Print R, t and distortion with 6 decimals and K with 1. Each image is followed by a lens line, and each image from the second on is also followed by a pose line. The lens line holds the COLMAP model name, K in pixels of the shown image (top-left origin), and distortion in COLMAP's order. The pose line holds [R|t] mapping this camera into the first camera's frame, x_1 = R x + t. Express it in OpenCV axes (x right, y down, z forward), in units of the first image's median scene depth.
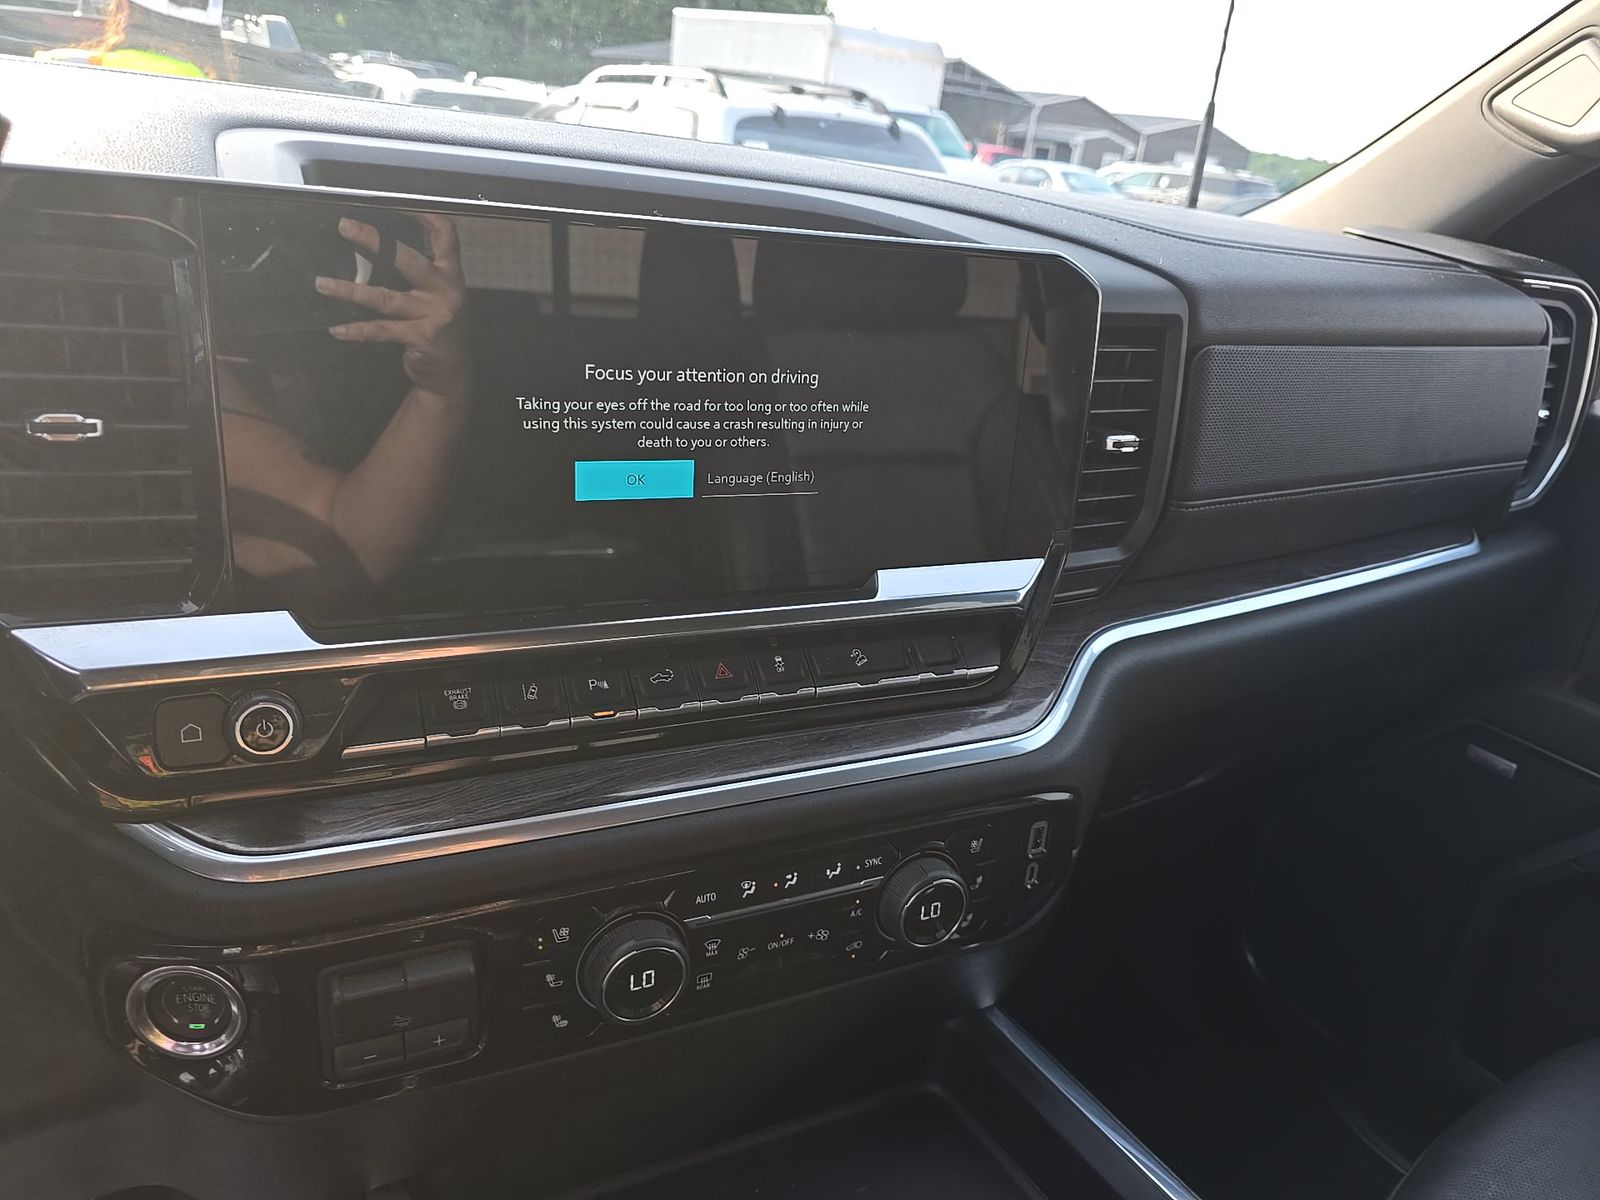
lens RADIAL K [[1106.4, 0, 803.0], [0, 1106.4, 605.5], [0, 0, 1]] dist [0.075116, -0.039556]
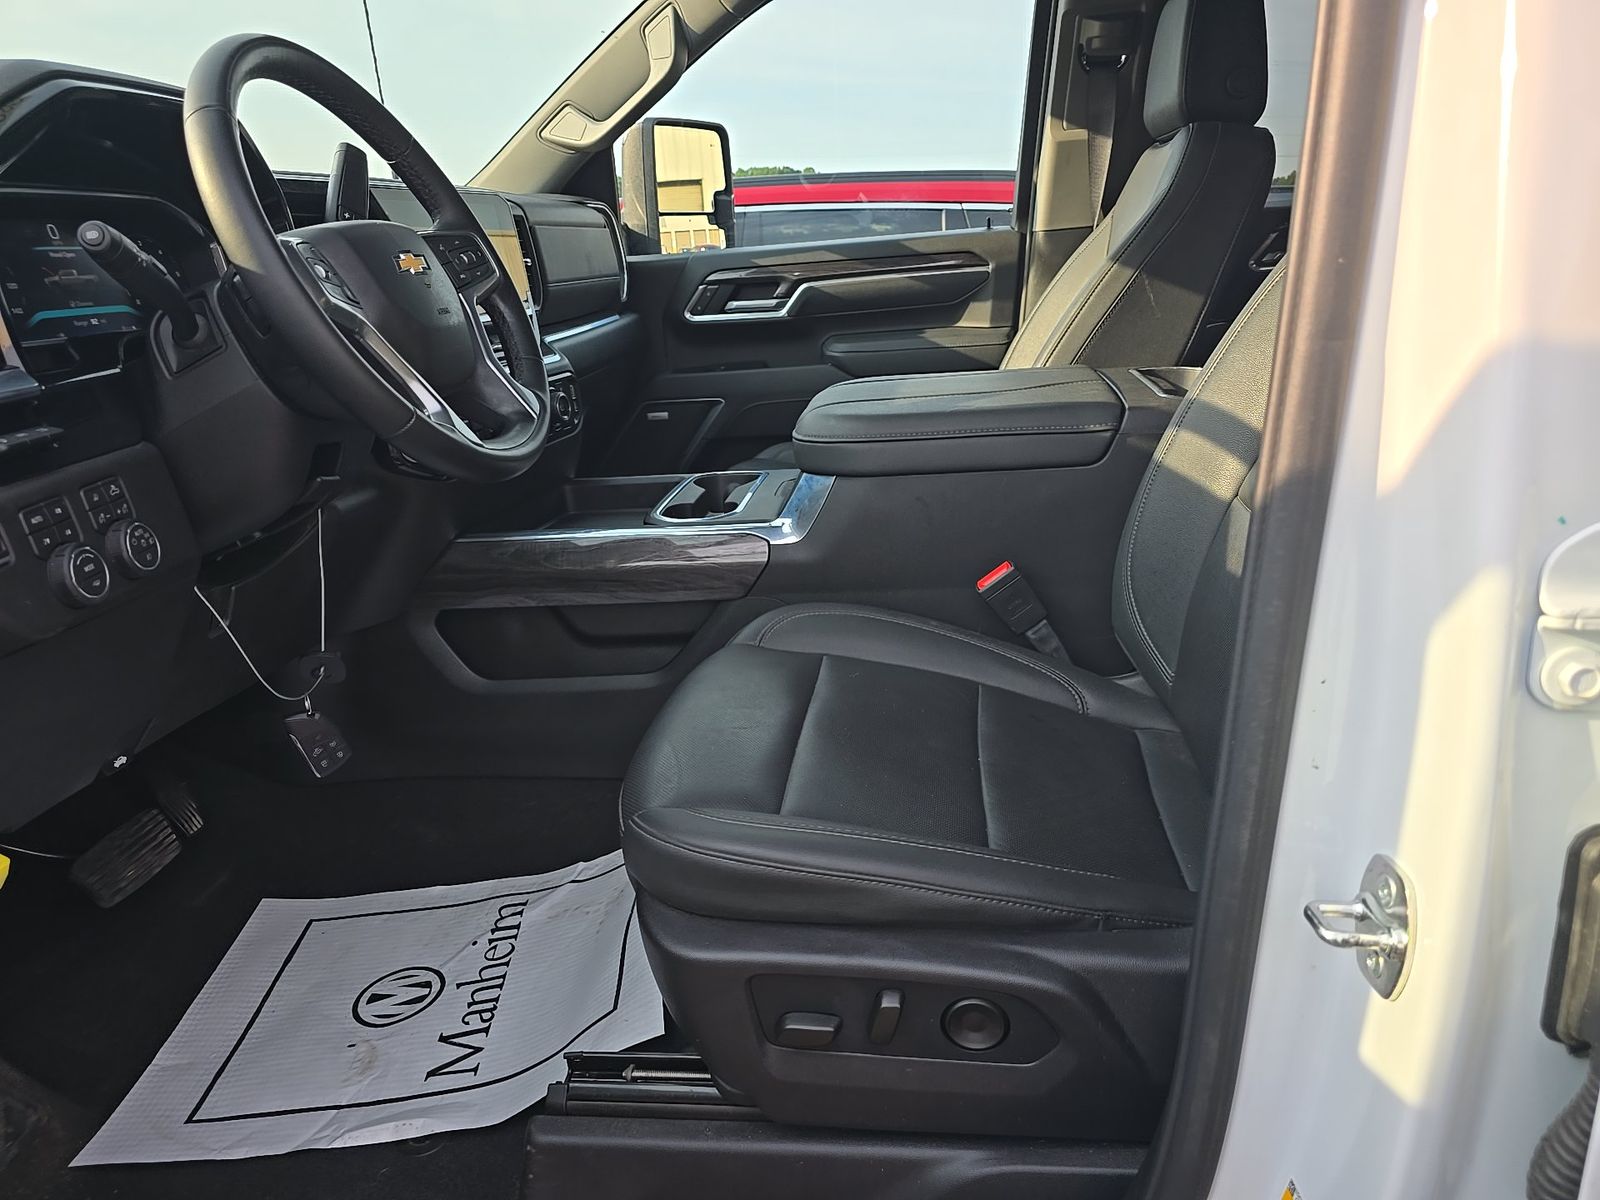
lens RADIAL K [[1066.9, 0, 800.0], [0, 1066.9, 600.0], [0, 0, 1]] dist [0.001983, 0.001293]
pose [[0.621373, -0.398505, 0.674603, -0.936298], [0.425608, 0.894566, 0.136417, 0.348640], [-0.657840, 0.202350, 0.725466, -0.764643]]
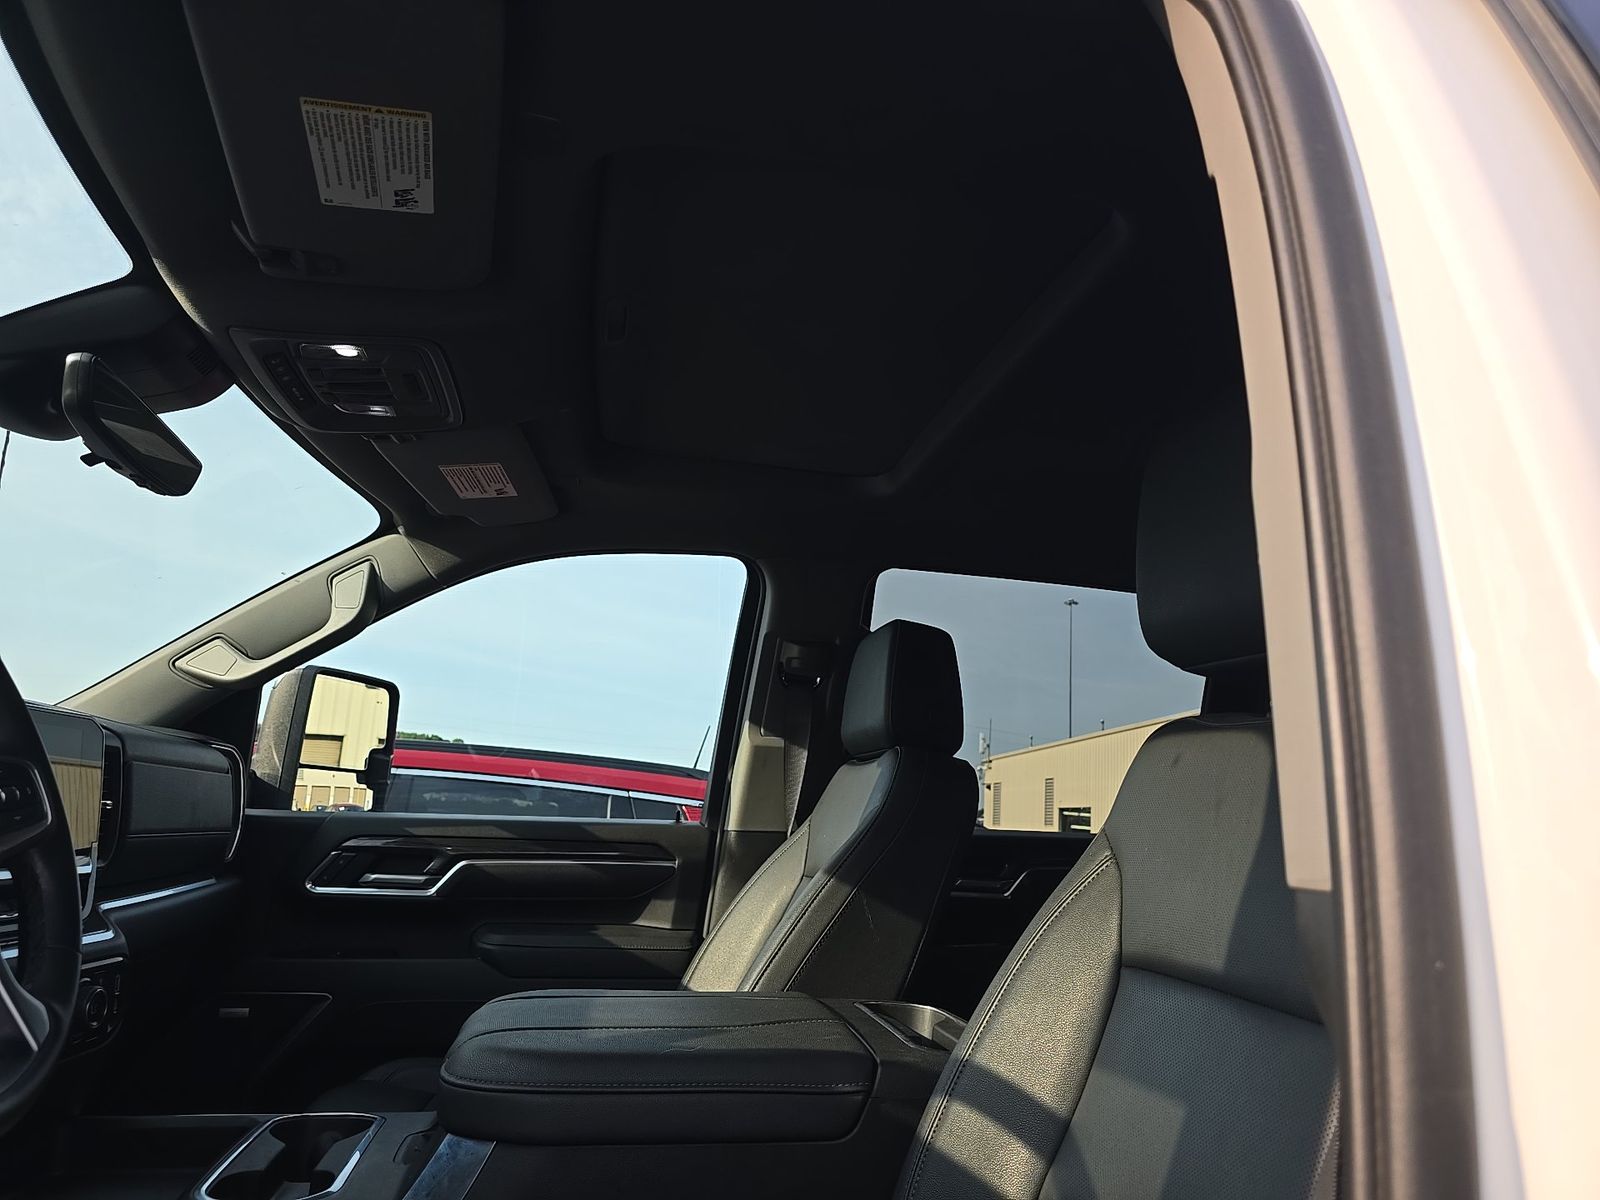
lens RADIAL K [[1106.4, 0, 803.0], [0, 1106.4, 605.5], [0, 0, 1]] dist [0.075116, -0.039556]
pose [[0.377297, 0.075957, 0.922972, -0.842099], [0.353582, 0.909316, -0.219373, 0.307322], [-0.855936, 0.409115, 0.316225, -0.647940]]
